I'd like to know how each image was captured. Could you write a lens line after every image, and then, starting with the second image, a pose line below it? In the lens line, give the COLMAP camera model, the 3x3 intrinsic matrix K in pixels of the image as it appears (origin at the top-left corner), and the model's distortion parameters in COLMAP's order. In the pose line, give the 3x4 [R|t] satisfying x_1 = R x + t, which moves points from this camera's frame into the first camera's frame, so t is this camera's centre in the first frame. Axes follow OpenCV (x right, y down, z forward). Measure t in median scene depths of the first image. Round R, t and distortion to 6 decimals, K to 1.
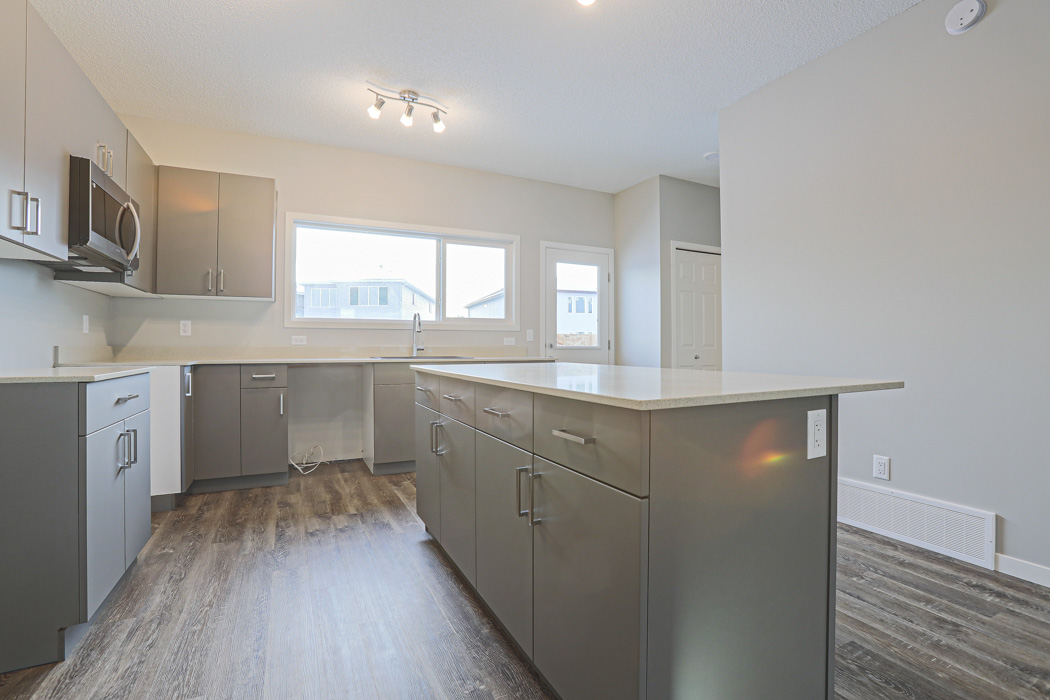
lens RADIAL K [[476.2, 0, 520.1], [0, 476.2, 345.9], [0, 0, 1]] dist [-0.074213, 0.025881]
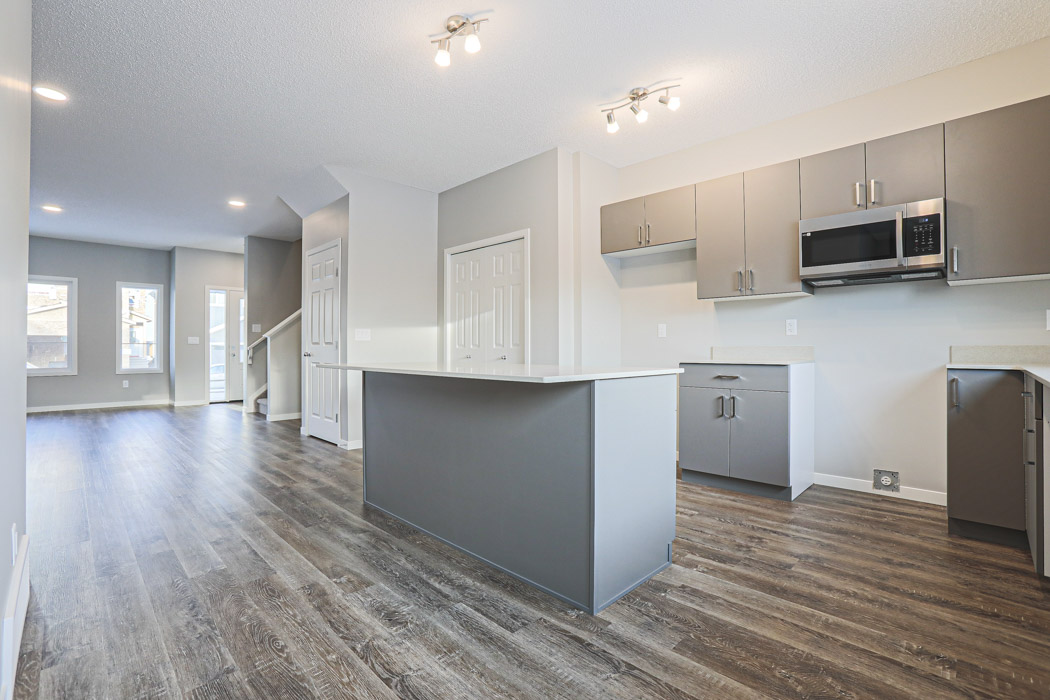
lens RADIAL K [[477.9, 0, 518.9], [0, 477.9, 344.9], [0, 0, 1]] dist [-0.064125, 0.024385]
pose [[-0.947835, -0.001152, -0.318761, 0.299699], [0.001874, 0.999956, -0.009189, 0.005082], [0.318757, -0.009307, -0.947791, 1.568313]]
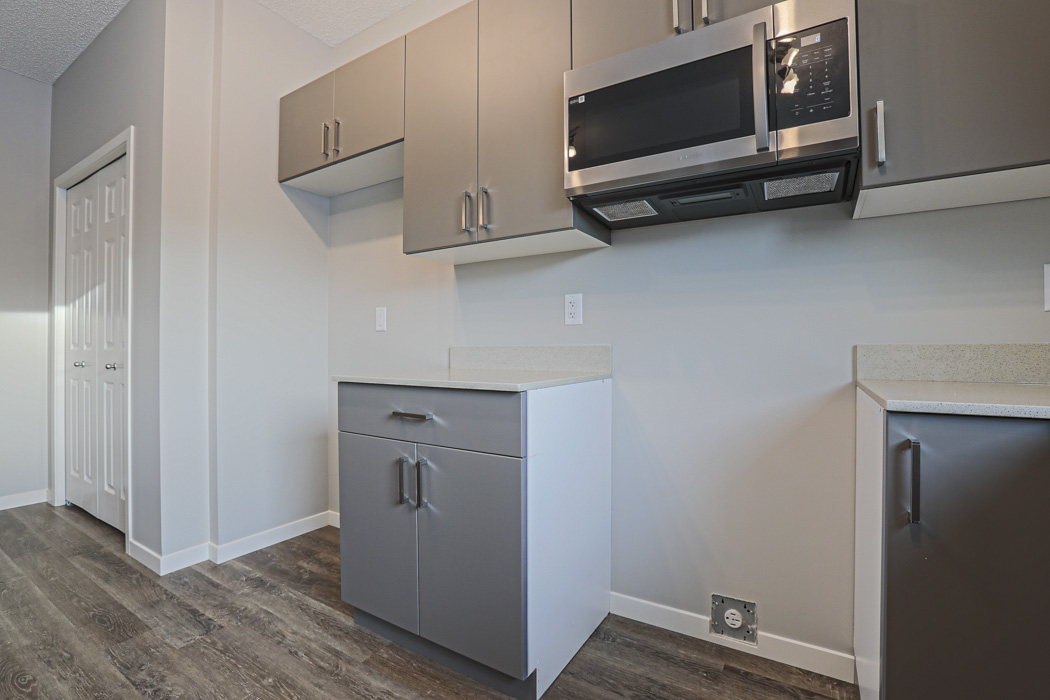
lens RADIAL K [[476.2, 0, 520.1], [0, 476.2, 345.9], [0, 0, 1]] dist [-0.074213, 0.025881]
pose [[-0.850269, -0.002431, -0.526343, -0.381290], [0.002984, 0.999951, -0.009438, 0.004091], [0.526340, -0.009595, -0.850220, 1.132488]]
